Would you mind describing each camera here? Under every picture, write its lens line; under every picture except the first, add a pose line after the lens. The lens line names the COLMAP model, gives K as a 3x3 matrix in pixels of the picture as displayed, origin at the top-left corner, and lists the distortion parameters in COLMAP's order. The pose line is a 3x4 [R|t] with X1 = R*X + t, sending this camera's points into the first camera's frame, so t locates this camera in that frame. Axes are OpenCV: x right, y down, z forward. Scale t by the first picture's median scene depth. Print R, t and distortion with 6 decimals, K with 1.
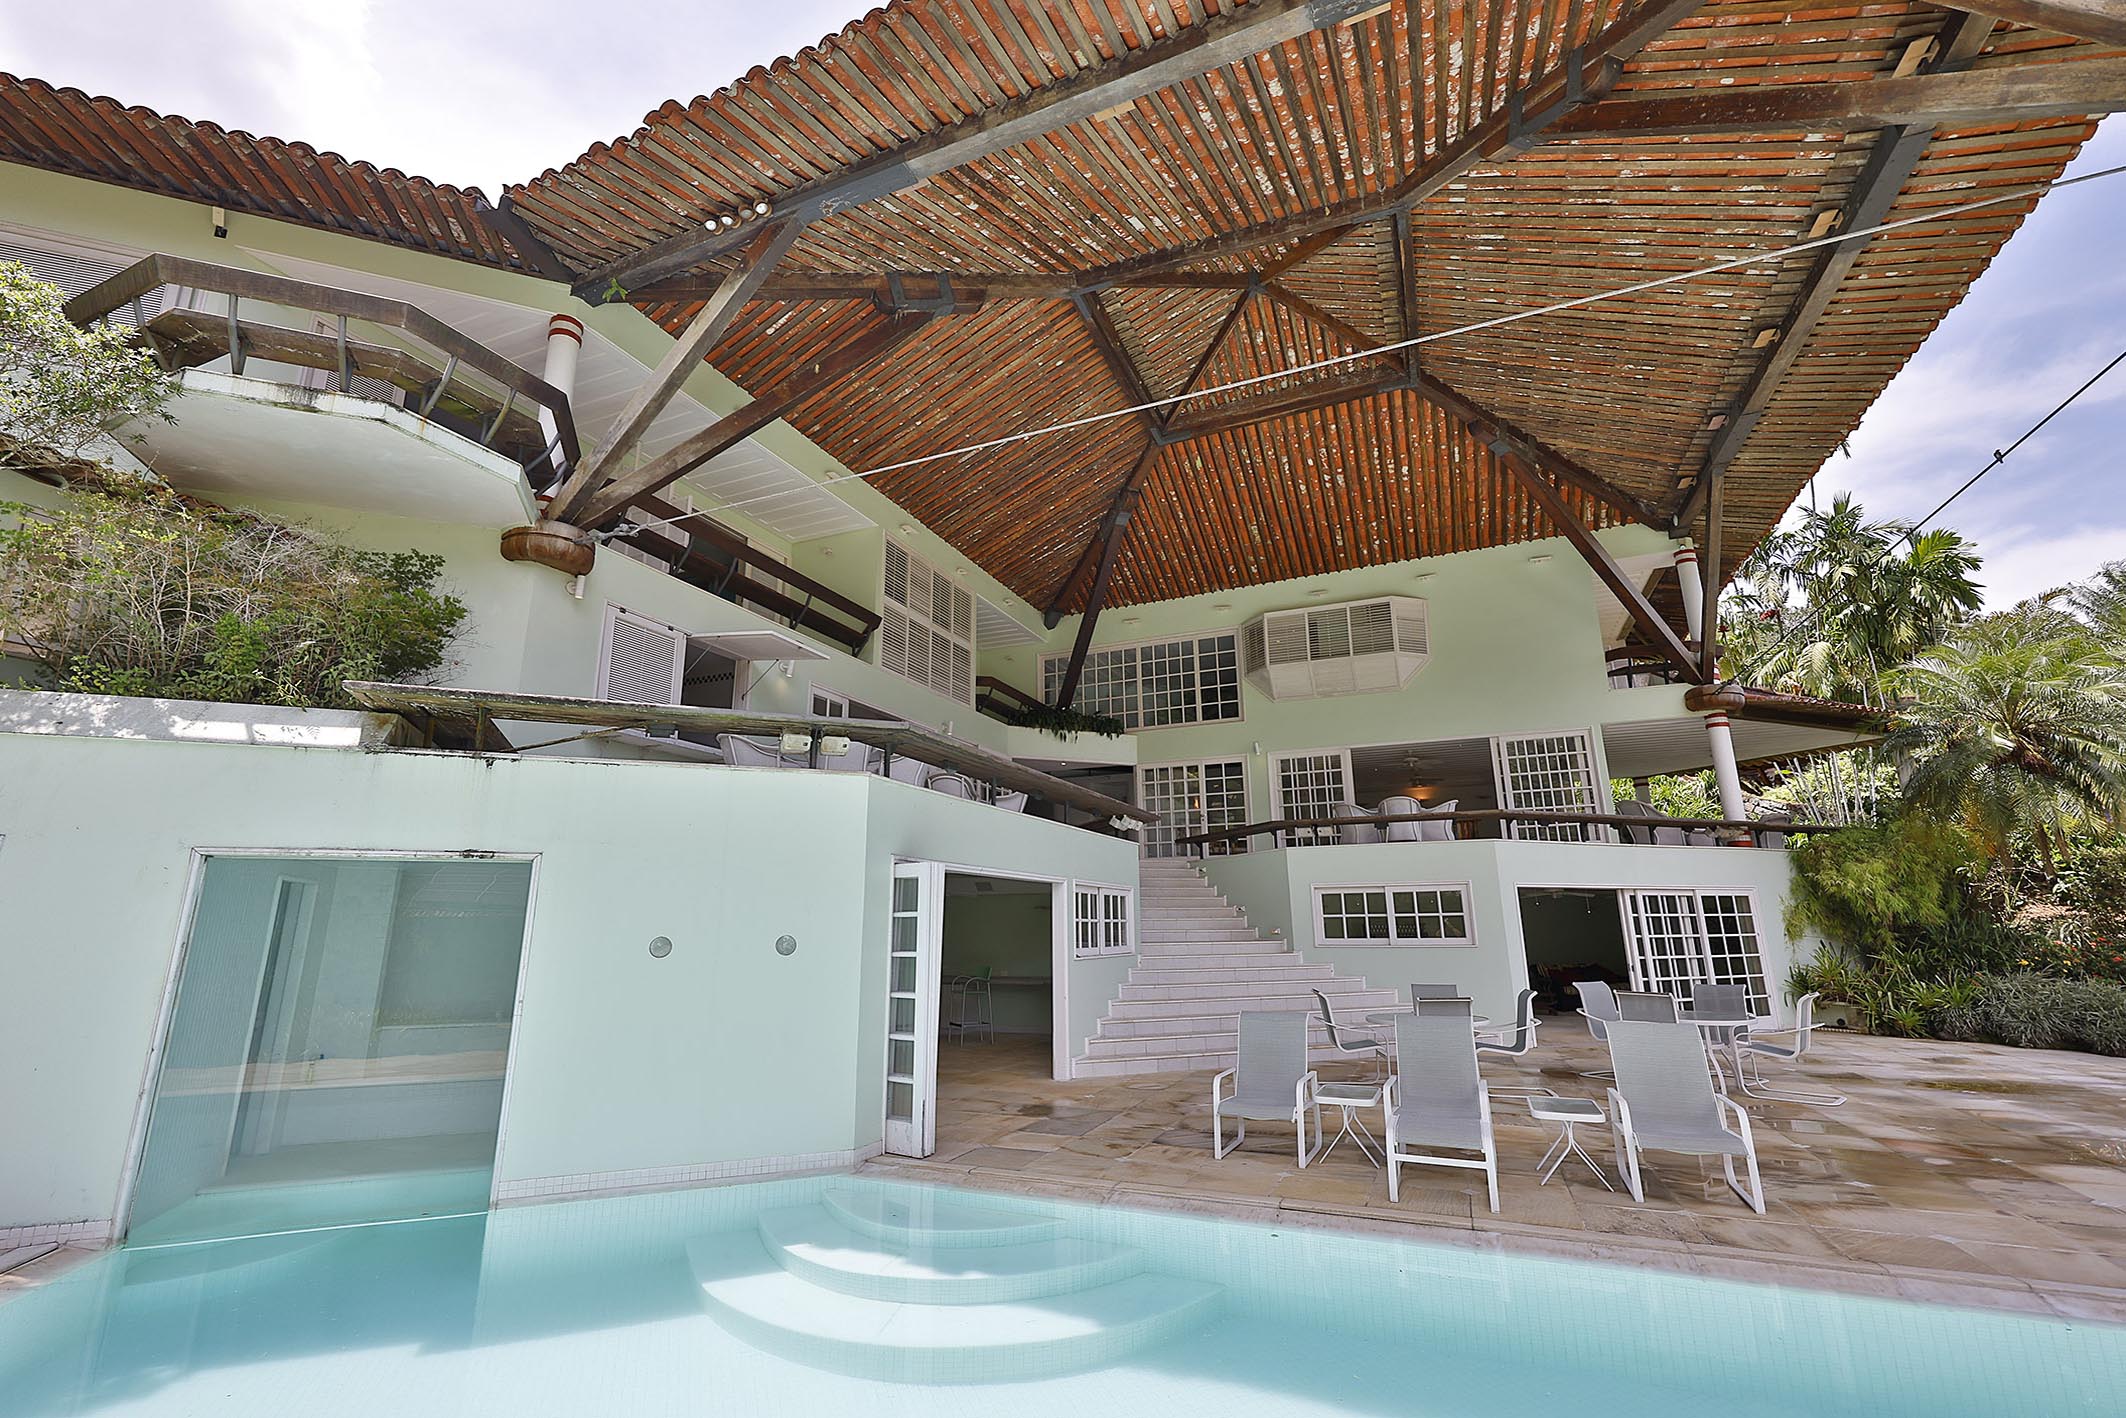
lens RADIAL K [[906.8, 0, 1042.3], [0, 906.8, 706.4], [0, 0, 1]] dist [-0.004031, 0.000552]
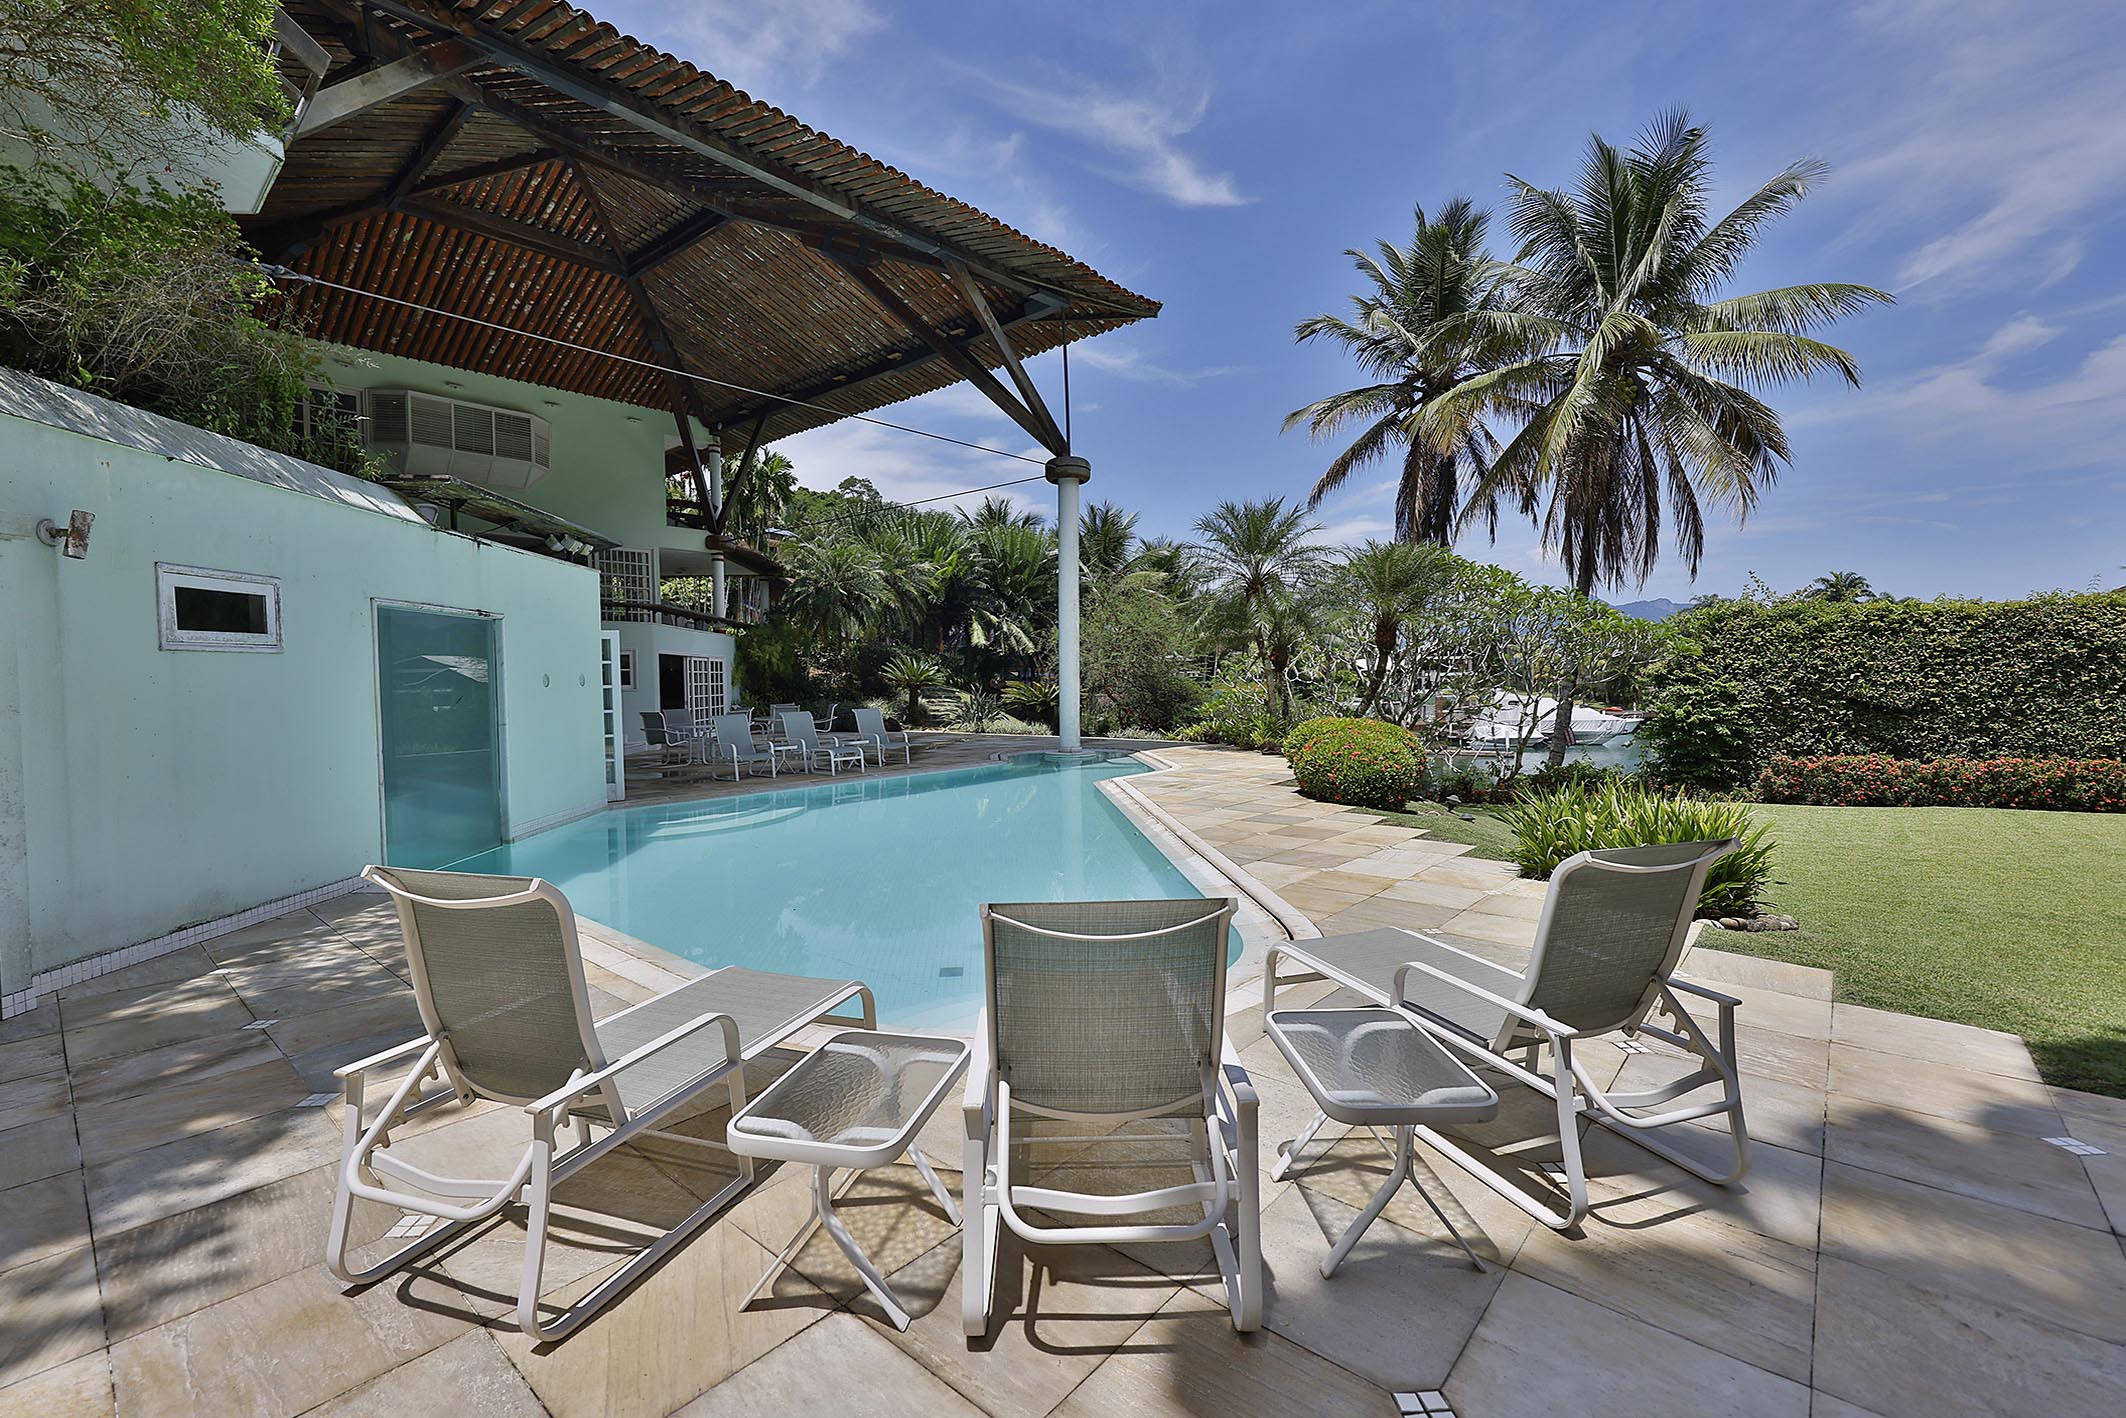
lens RADIAL K [[906.8, 0, 1051.1], [0, 906.8, 705.0], [0, 0, 1]] dist [-0.004031, 0.000552]
pose [[0.295927, -0.027478, 0.954815, -0.623911], [-0.211442, 0.972905, 0.093532, -0.004238], [-0.931515, -0.229566, 0.282099, -0.081440]]
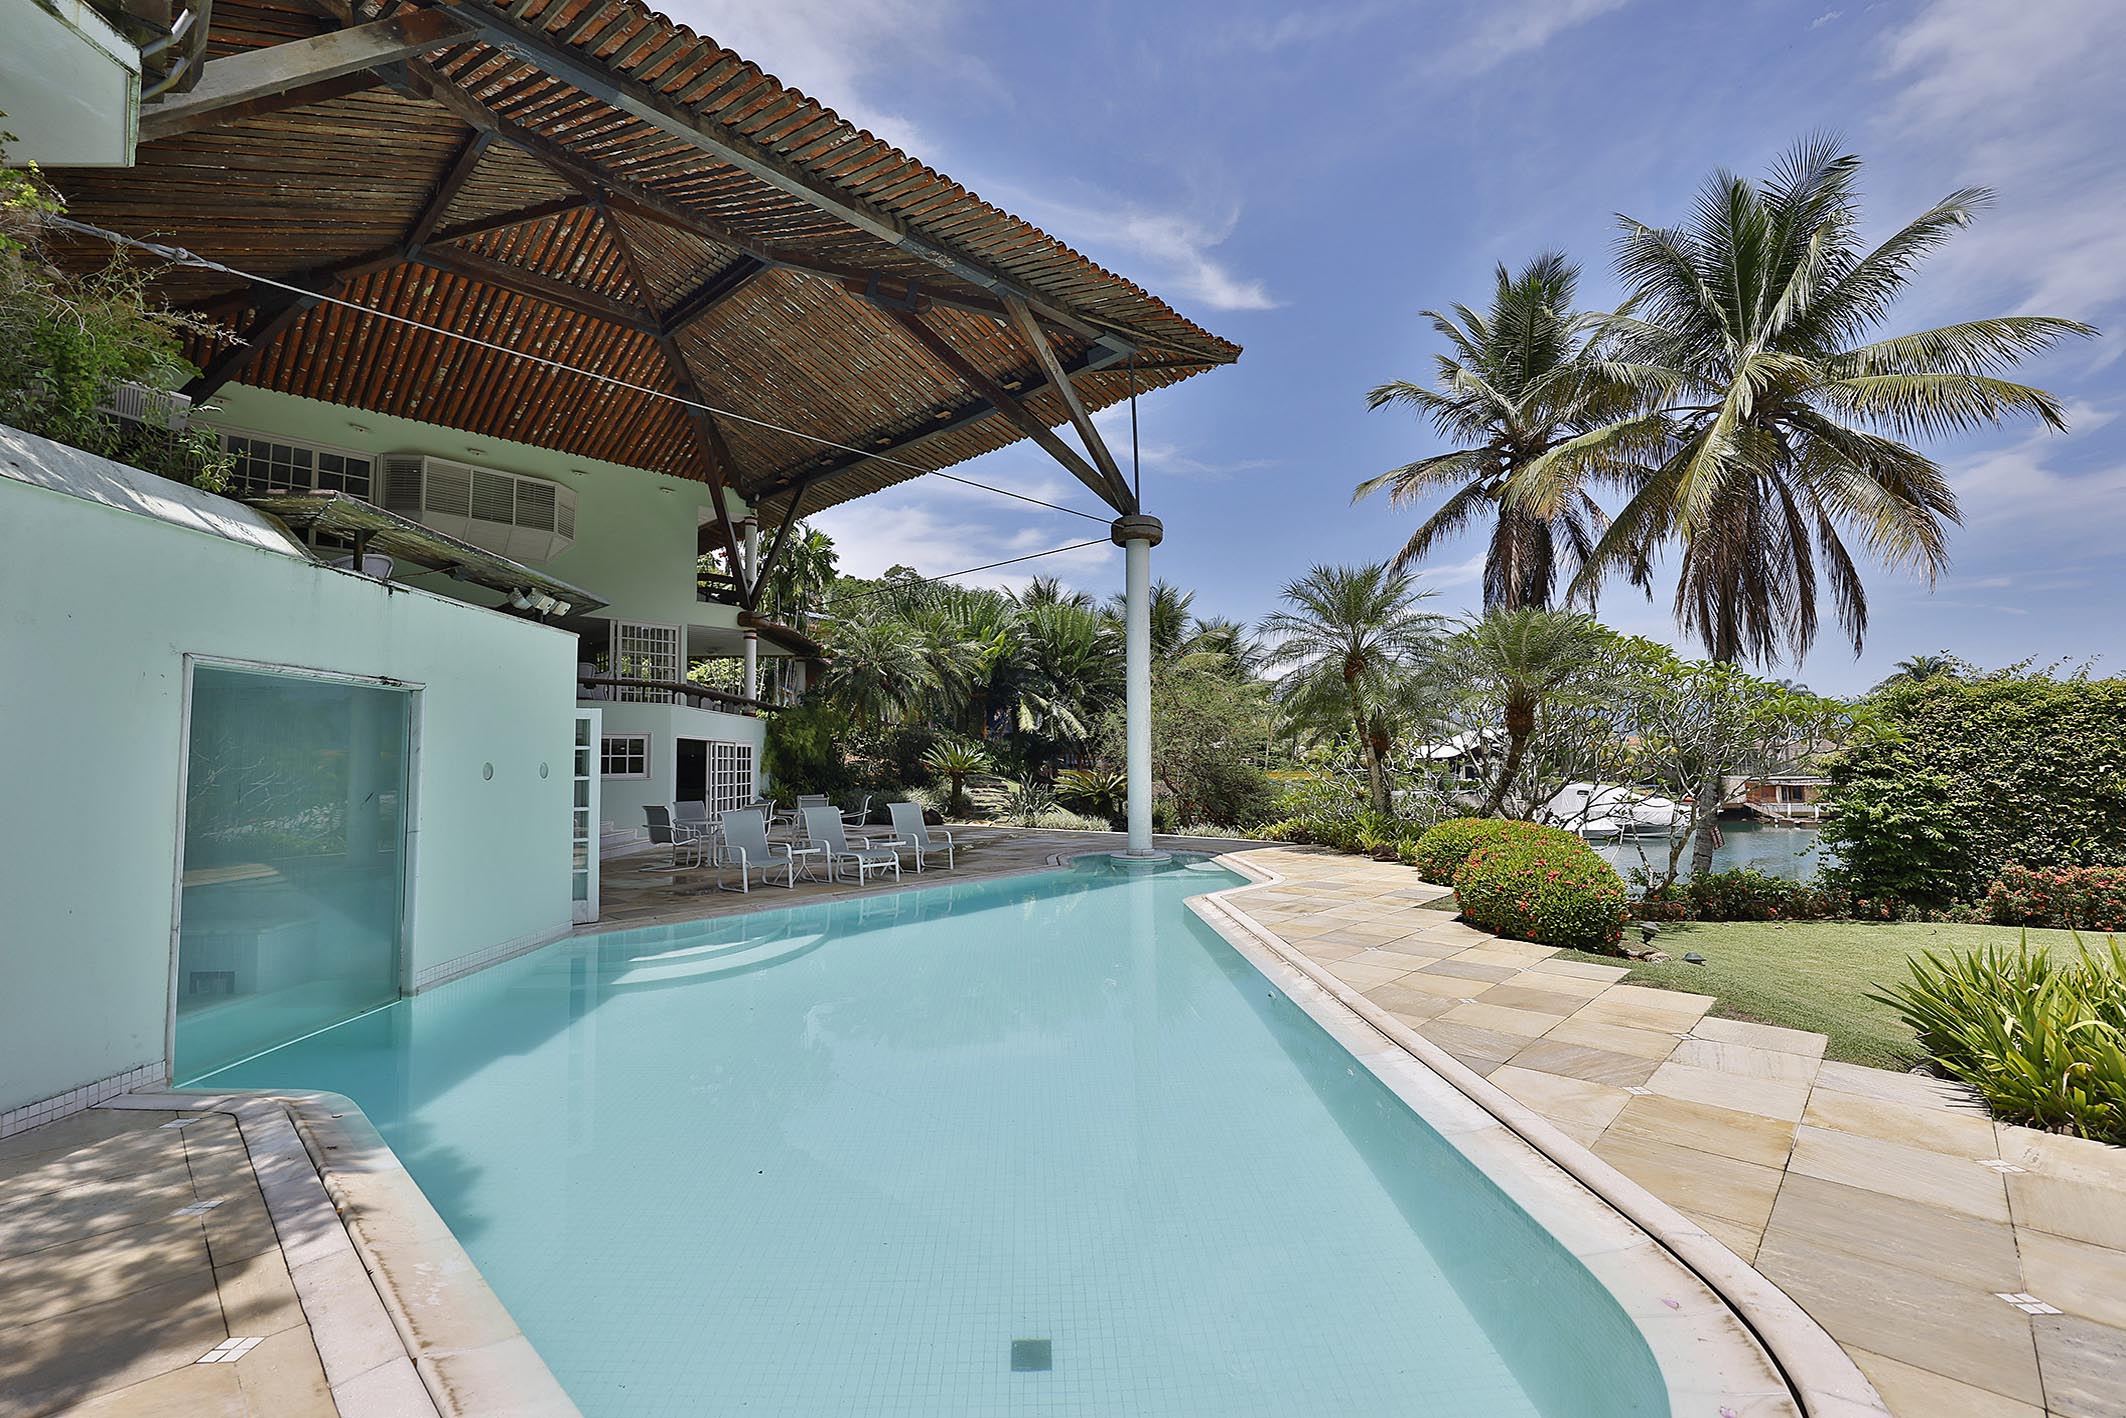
lens RADIAL K [[906.8, 0, 1054.0], [0, 906.8, 702.3], [0, 0, 1]] dist [-0.004031, 0.000552]
pose [[0.334581, 0.066068, 0.940048, -0.492618], [-0.212375, 0.977164, 0.006912, 0.007762], [-0.918124, -0.201956, 0.340972, -0.013013]]
